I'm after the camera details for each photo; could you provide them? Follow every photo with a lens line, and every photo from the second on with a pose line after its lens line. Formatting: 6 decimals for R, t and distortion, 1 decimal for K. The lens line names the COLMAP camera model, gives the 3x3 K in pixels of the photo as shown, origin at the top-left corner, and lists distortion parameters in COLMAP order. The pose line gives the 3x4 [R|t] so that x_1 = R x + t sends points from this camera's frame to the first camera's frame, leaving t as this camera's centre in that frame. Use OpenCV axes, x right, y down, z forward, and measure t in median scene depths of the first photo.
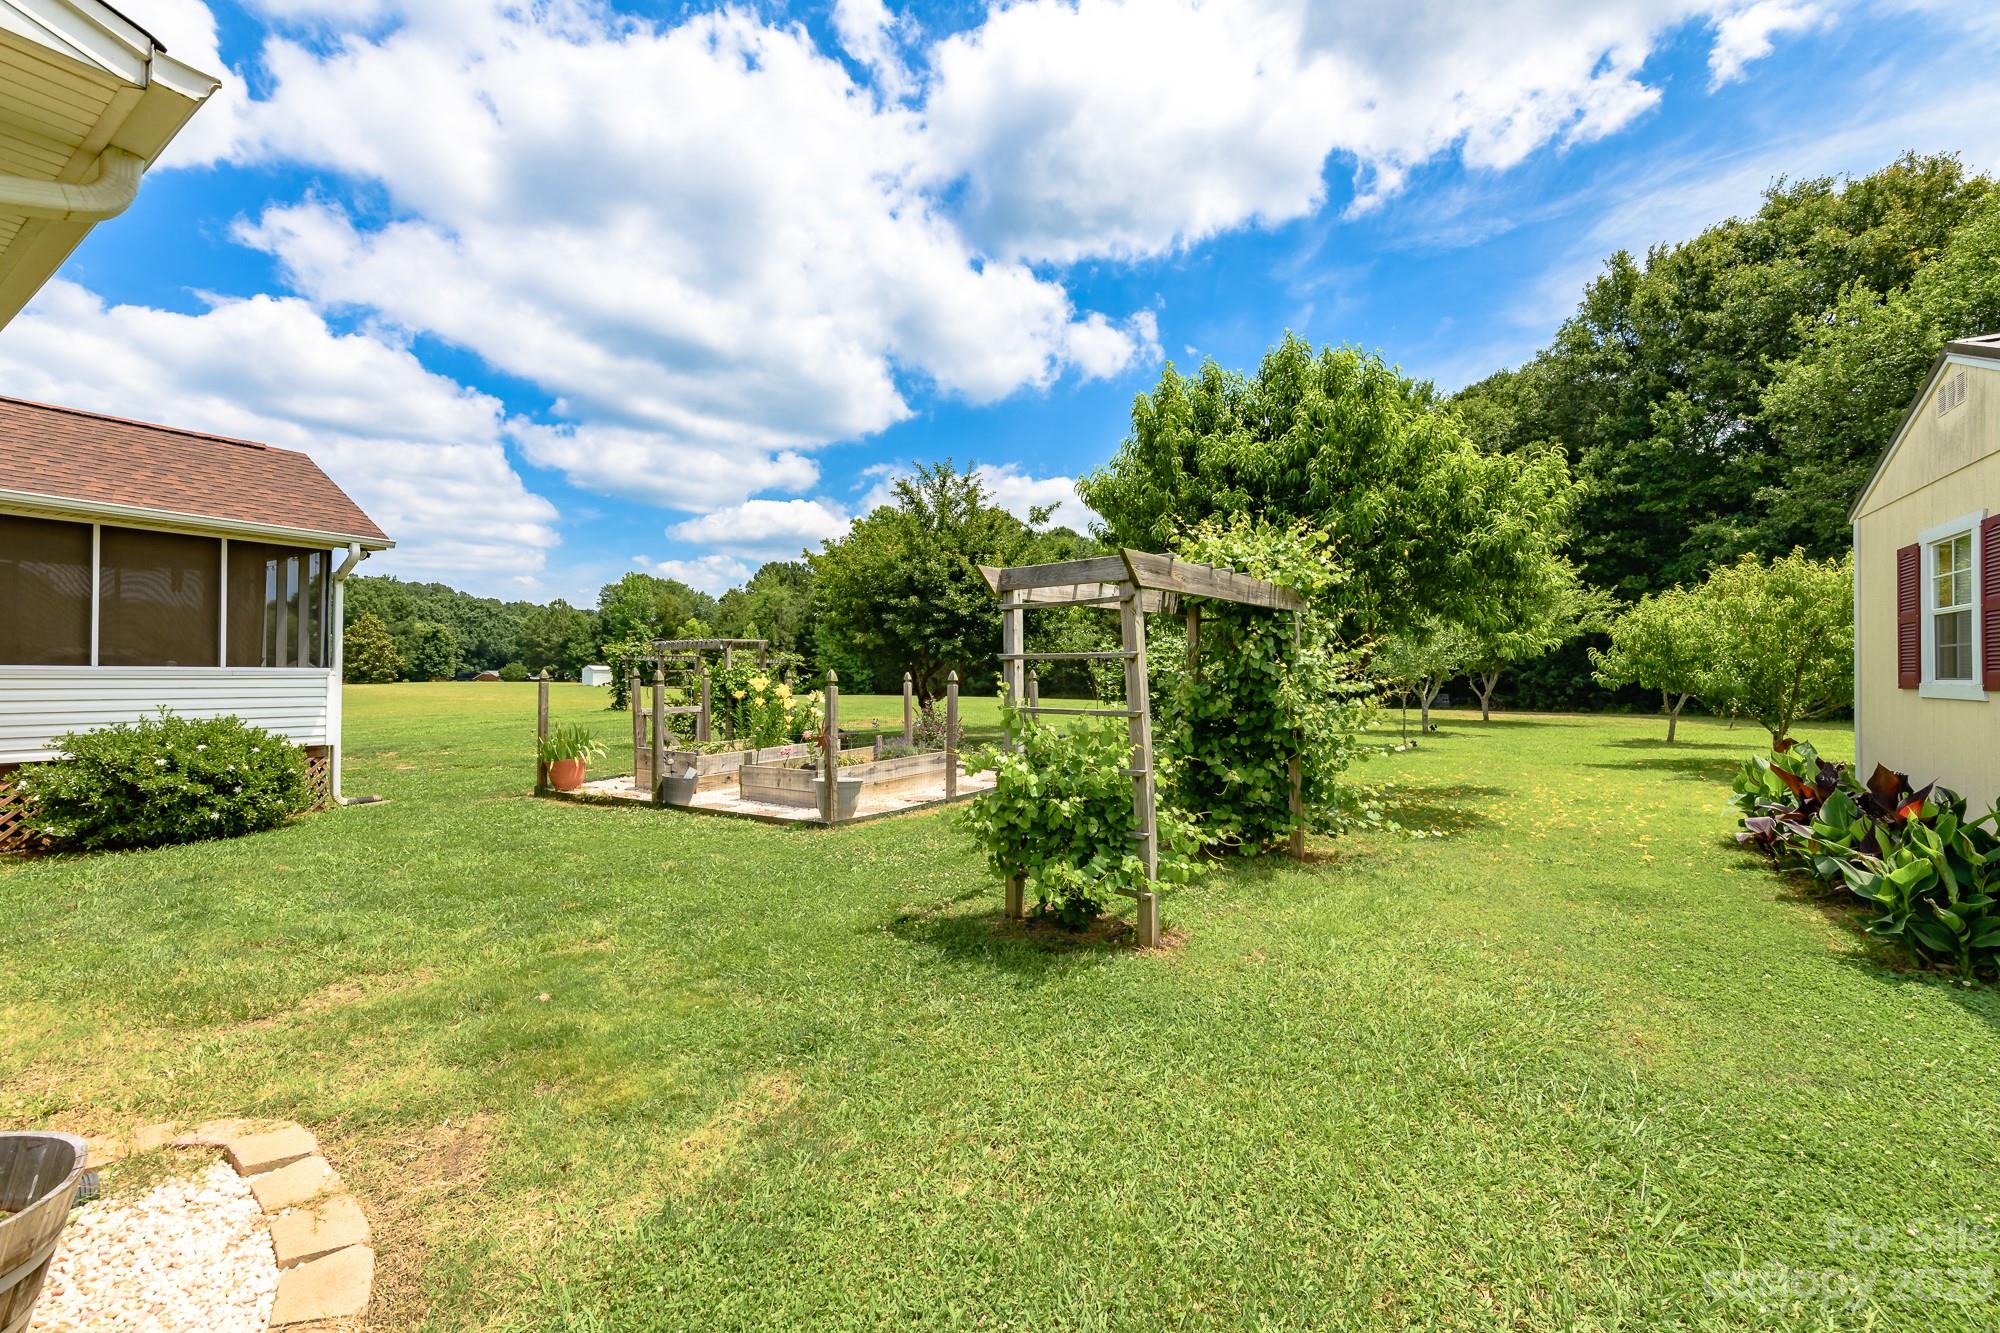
lens RADIAL K [[830.5, 0, 1004.4], [0, 830.5, 669.8], [0, 0, 1]] dist [0.001297, -0.000009]
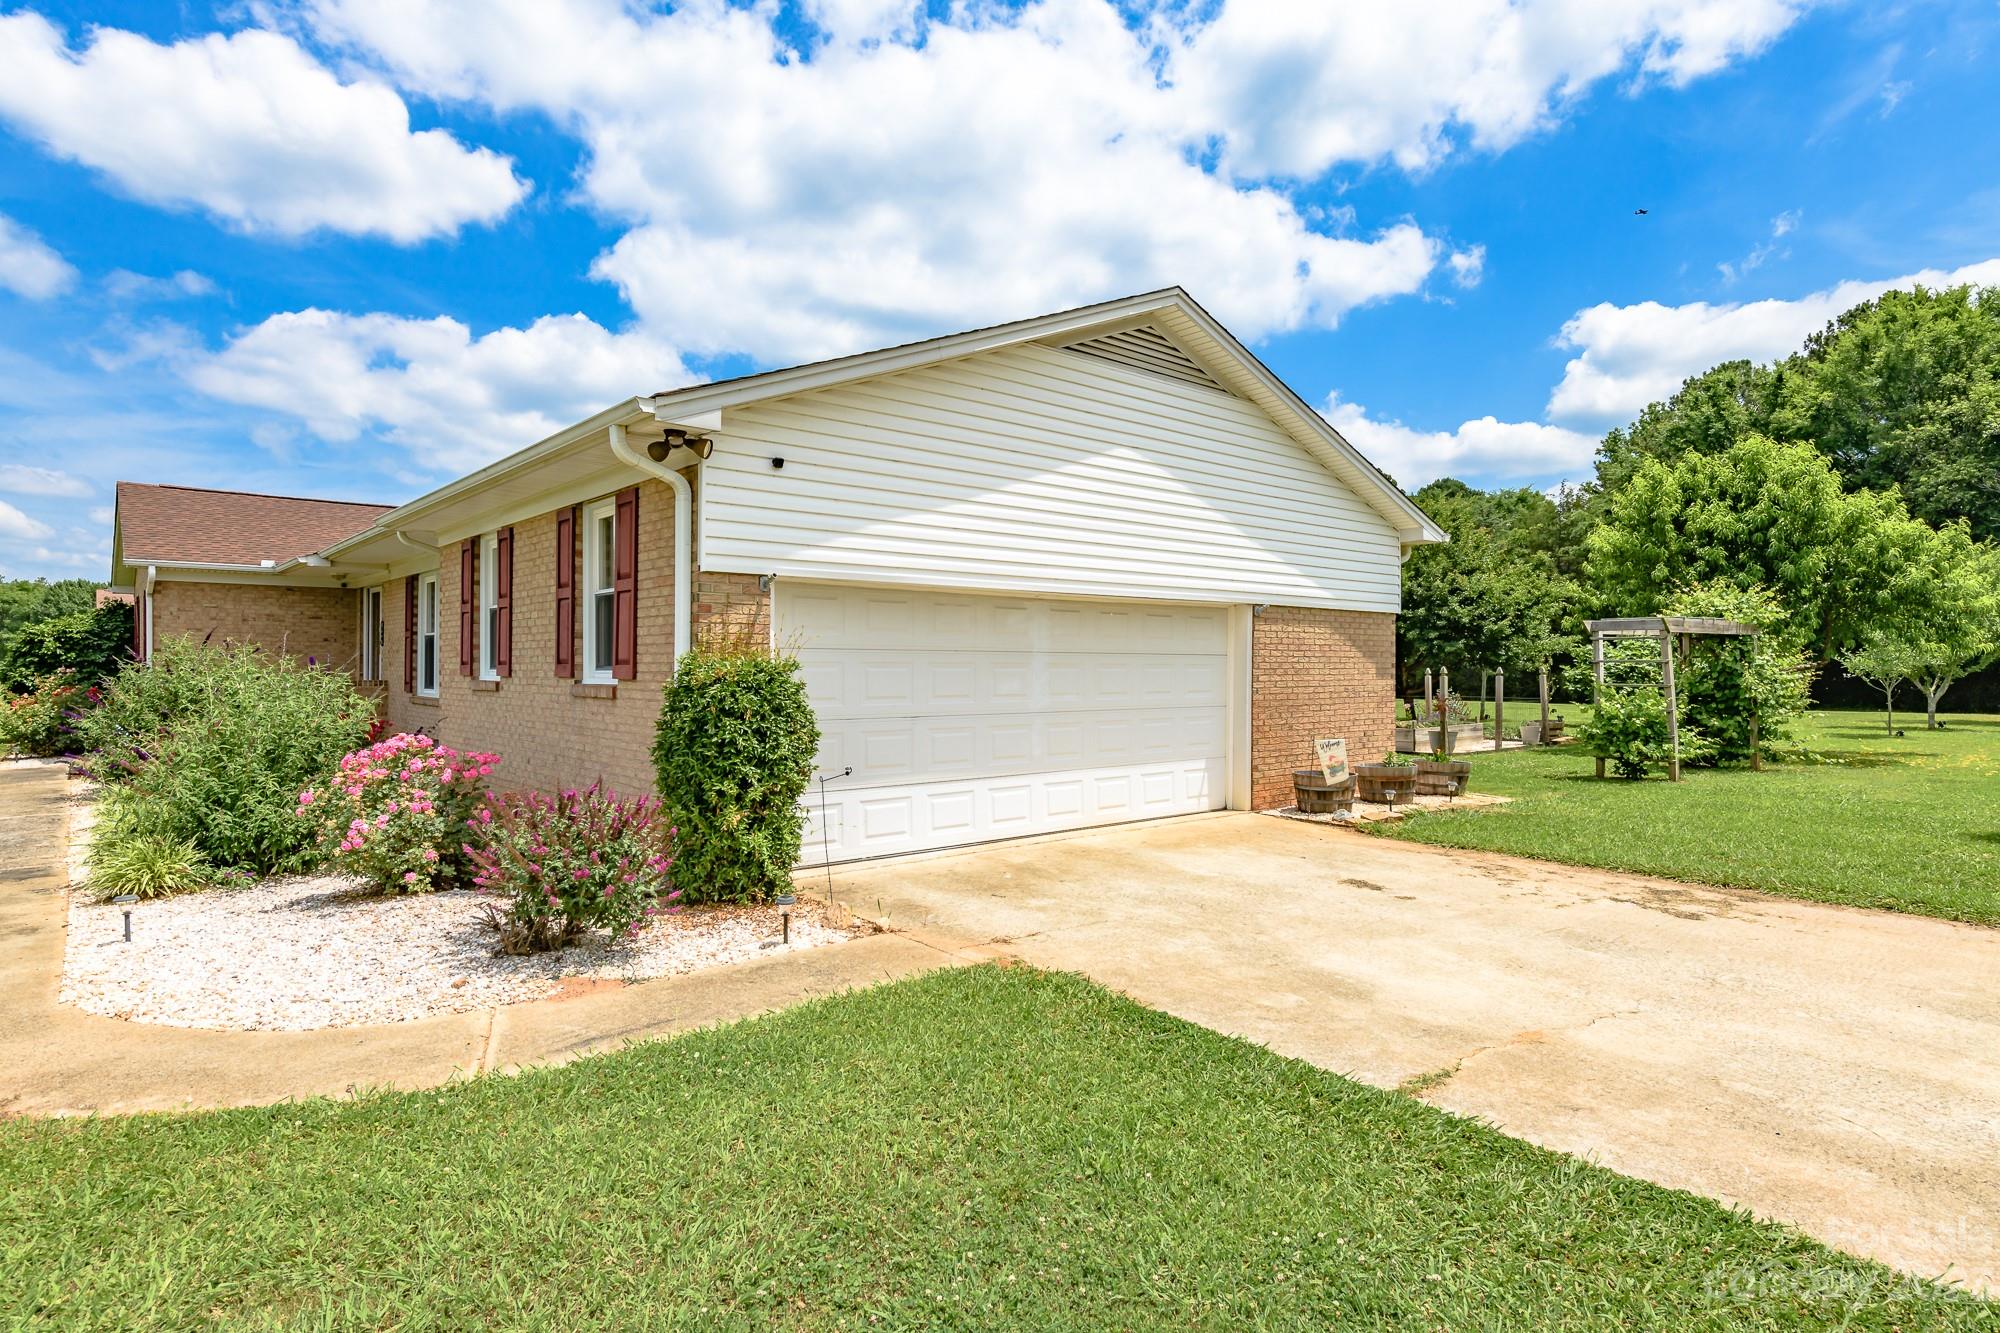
lens RADIAL K [[1080.7, 0, 996.3], [0, 1080.7, 657.6], [0, 0, 1]] dist [0.001951, 0.001289]
pose [[0.952260, -0.001558, -0.305283, -0.410098], [-0.000114, 0.999985, -0.005458, -0.006117], [0.305287, 0.005233, 0.952246, -1.430303]]
